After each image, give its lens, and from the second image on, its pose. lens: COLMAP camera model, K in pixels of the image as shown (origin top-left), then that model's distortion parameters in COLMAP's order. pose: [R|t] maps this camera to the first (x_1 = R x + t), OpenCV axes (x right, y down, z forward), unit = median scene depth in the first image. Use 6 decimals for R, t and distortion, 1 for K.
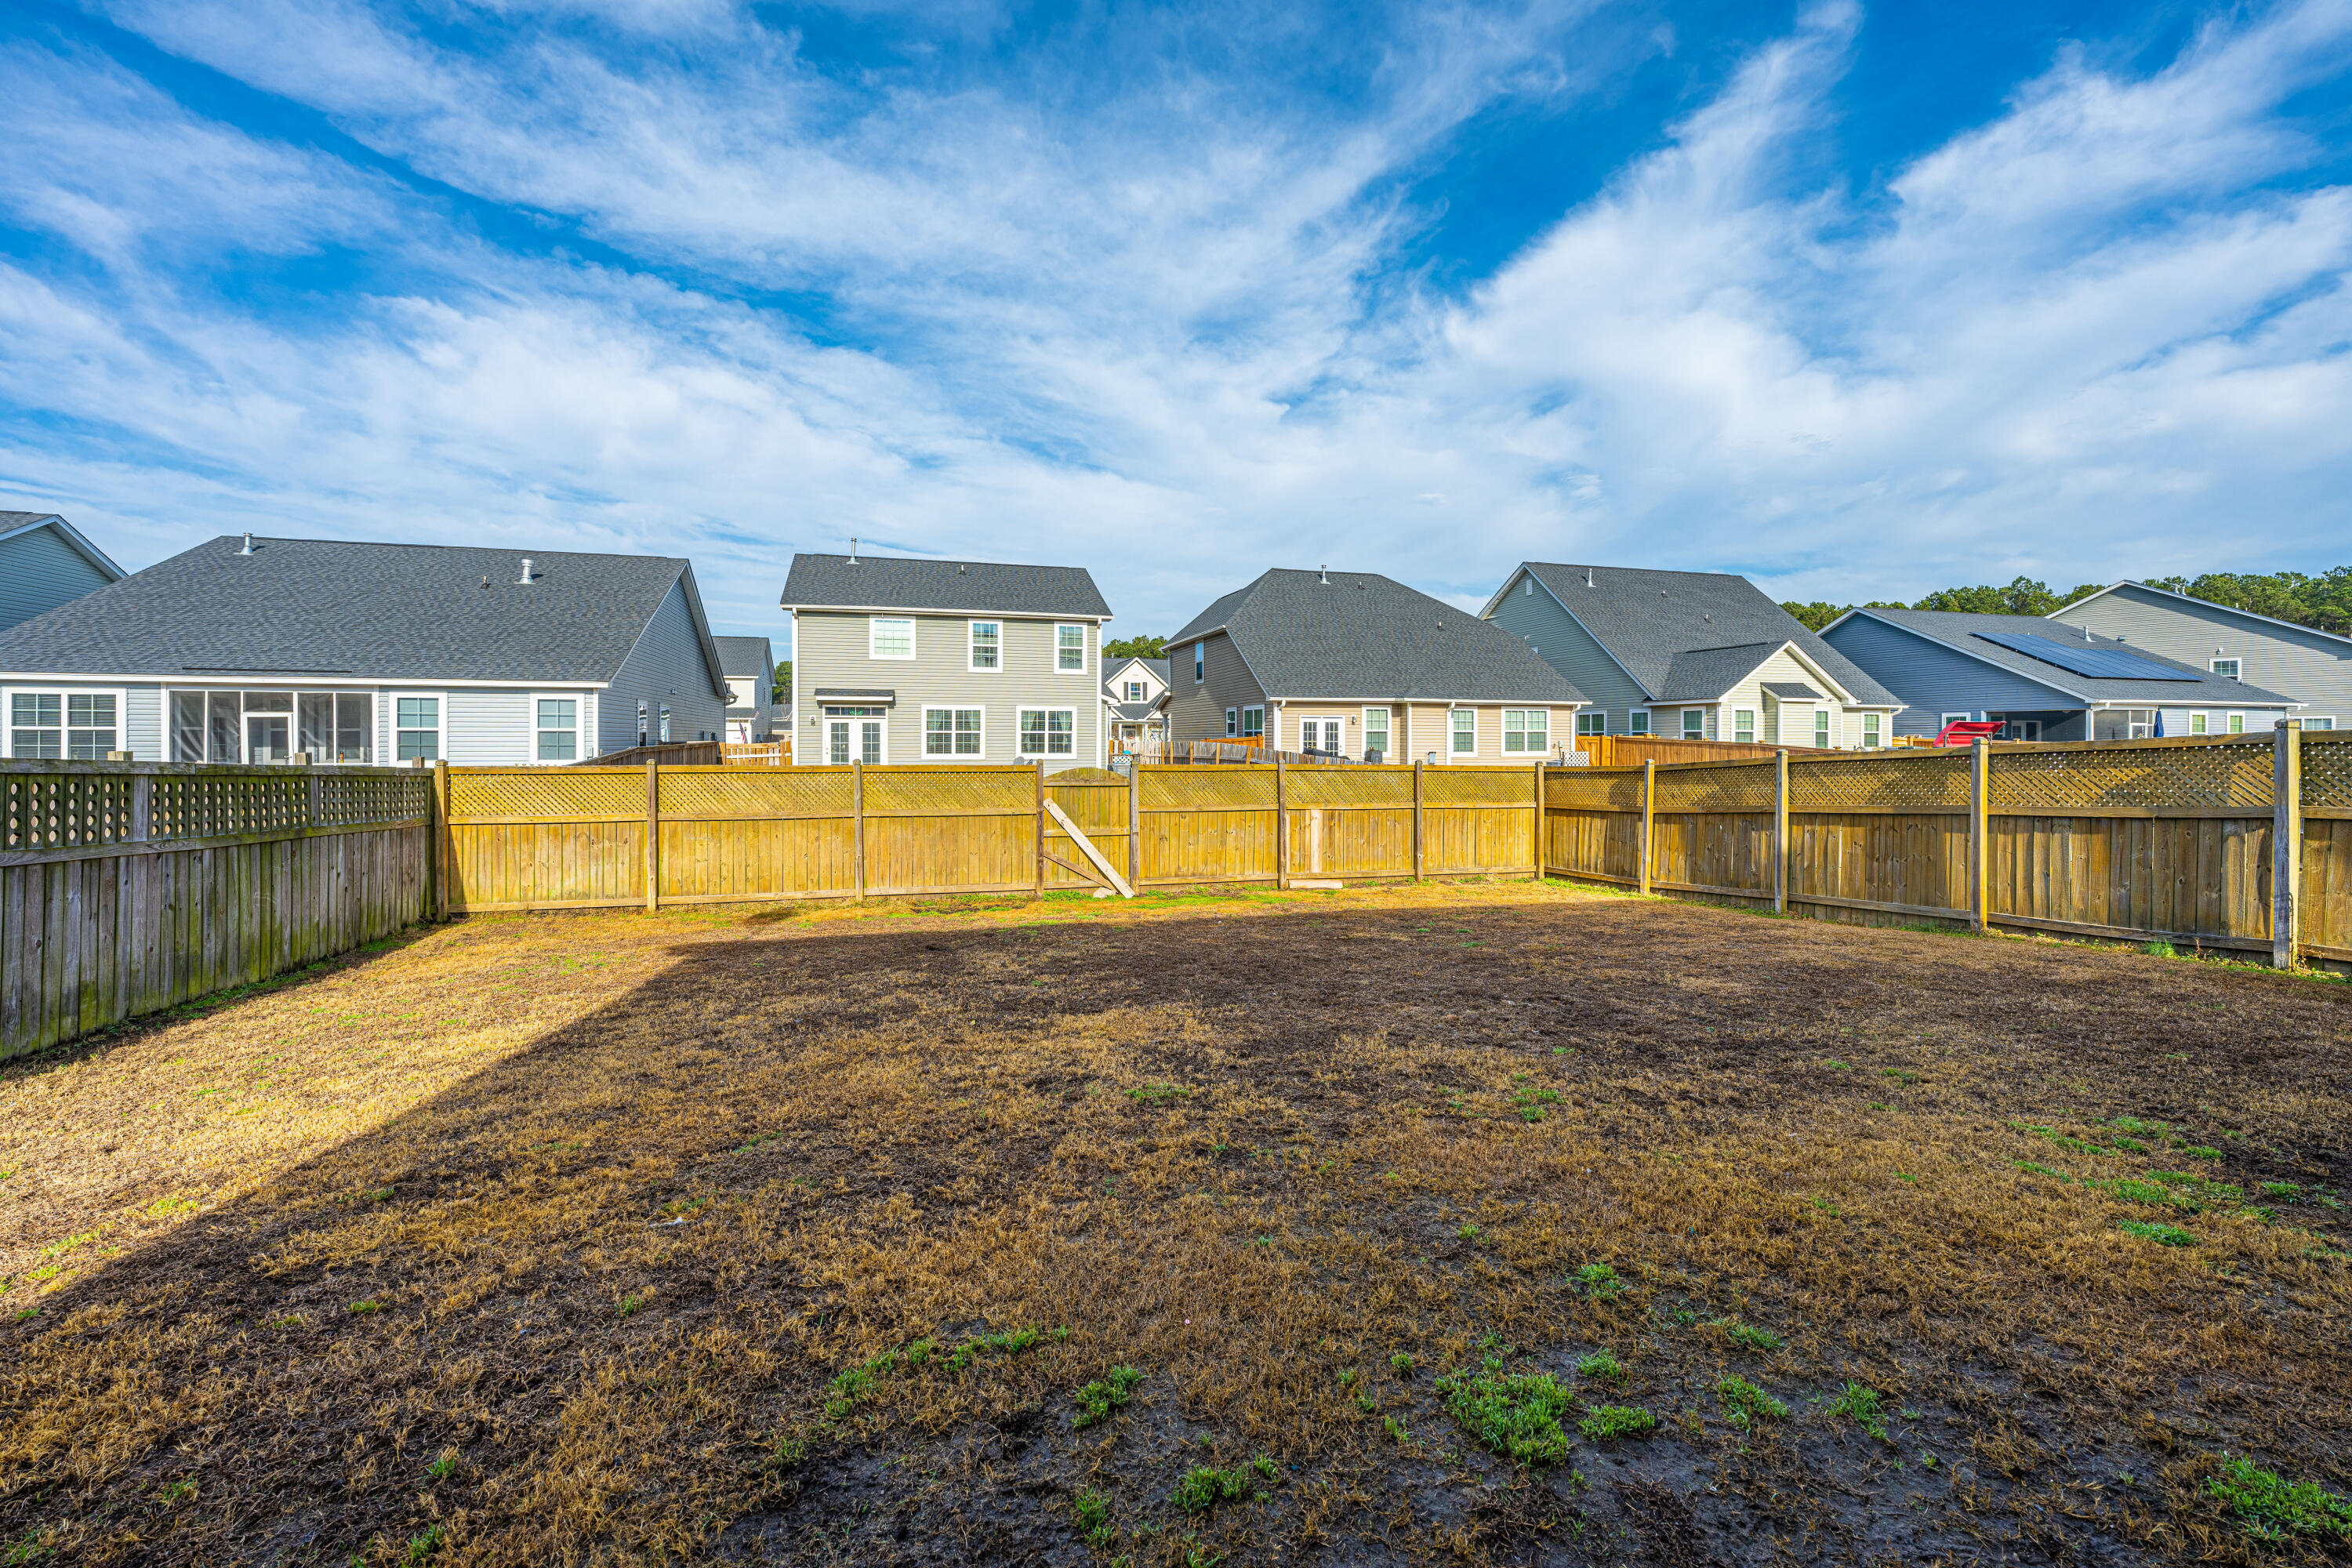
lens RADIAL K [[957.2, 0, 1170.6], [0, 957.2, 743.5], [0, 0, 1]] dist [0.000409, 0.000109]
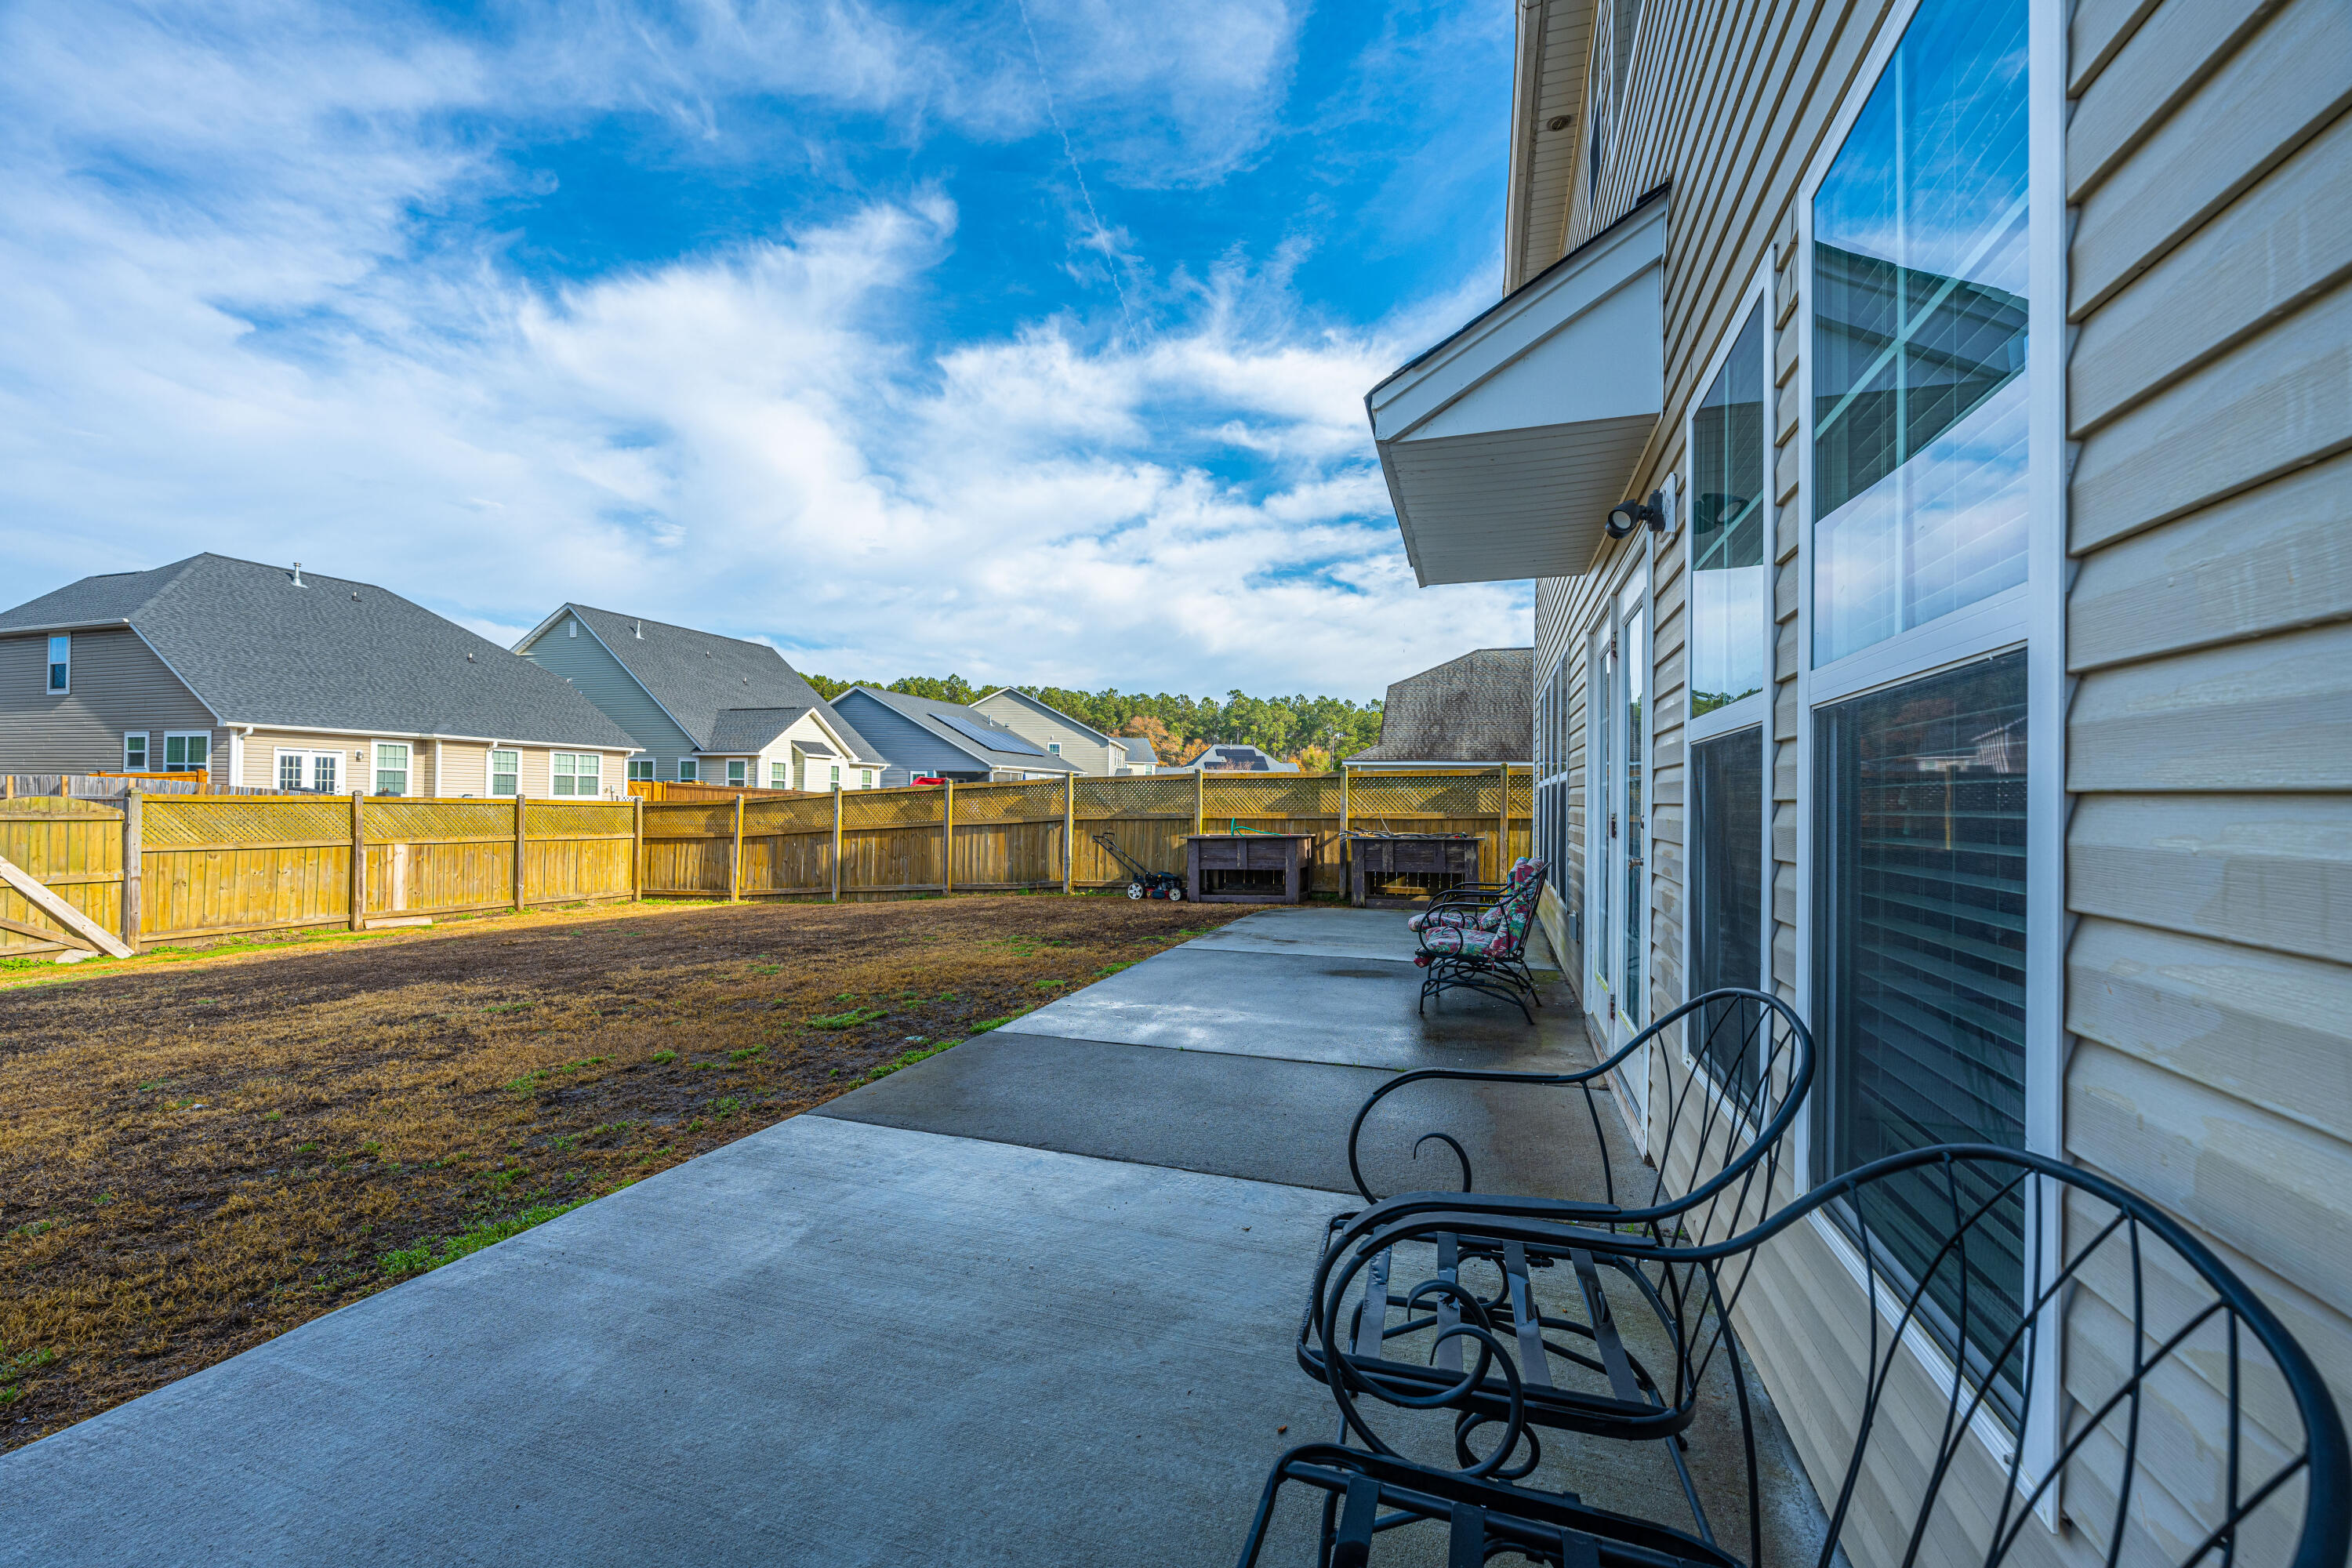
lens RADIAL K [[957.3, 0, 1183.9], [0, 957.3, 794.6], [0, 0, 1]] dist [0.008665, -0.002030]
pose [[0.567663, 0.012154, 0.823172, -0.127798], [-0.009662, 0.999921, -0.008101, 0.013111], [-0.823205, -0.003355, 0.567735, -0.122947]]
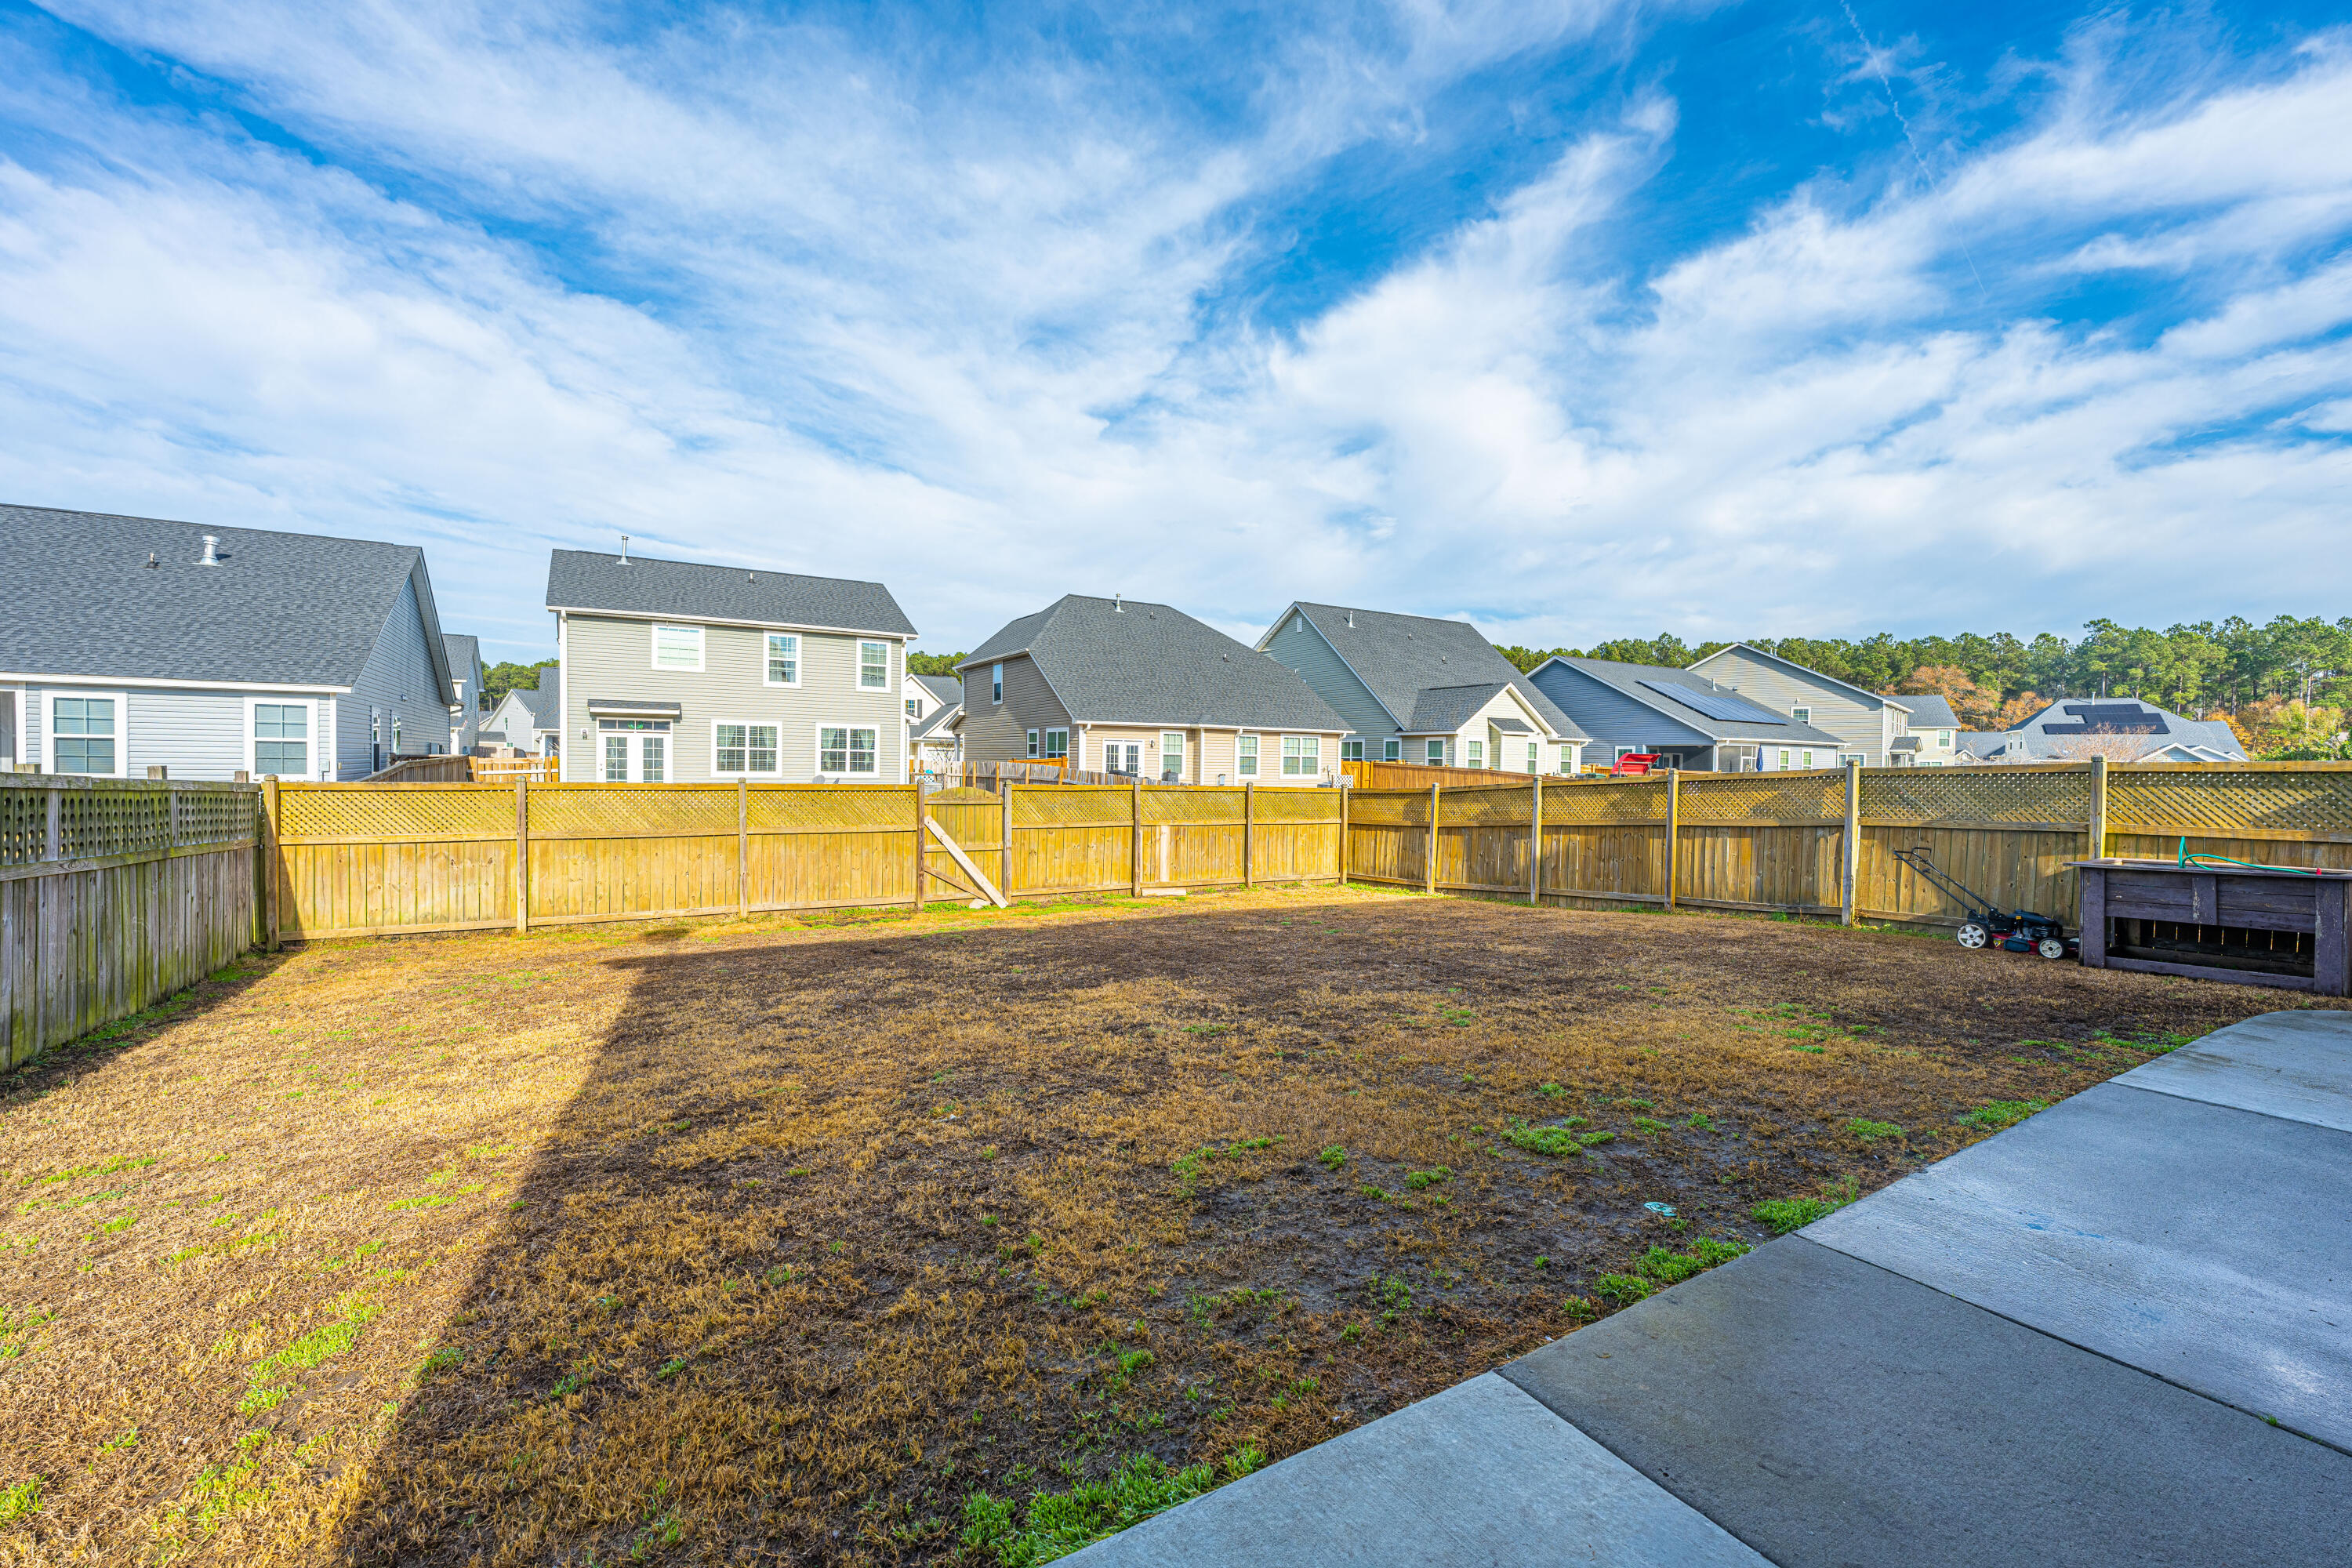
lens RADIAL K [[967.4, 0, 1176.6], [0, 967.4, 791.1], [0, 0, 1]] dist [0.001269, 0.000143]
pose [[0.964516, 0.004668, 0.263984, -0.088254], [-0.012234, 0.999560, 0.027023, -0.001494], [-0.263742, -0.029294, 0.964148, -0.062987]]
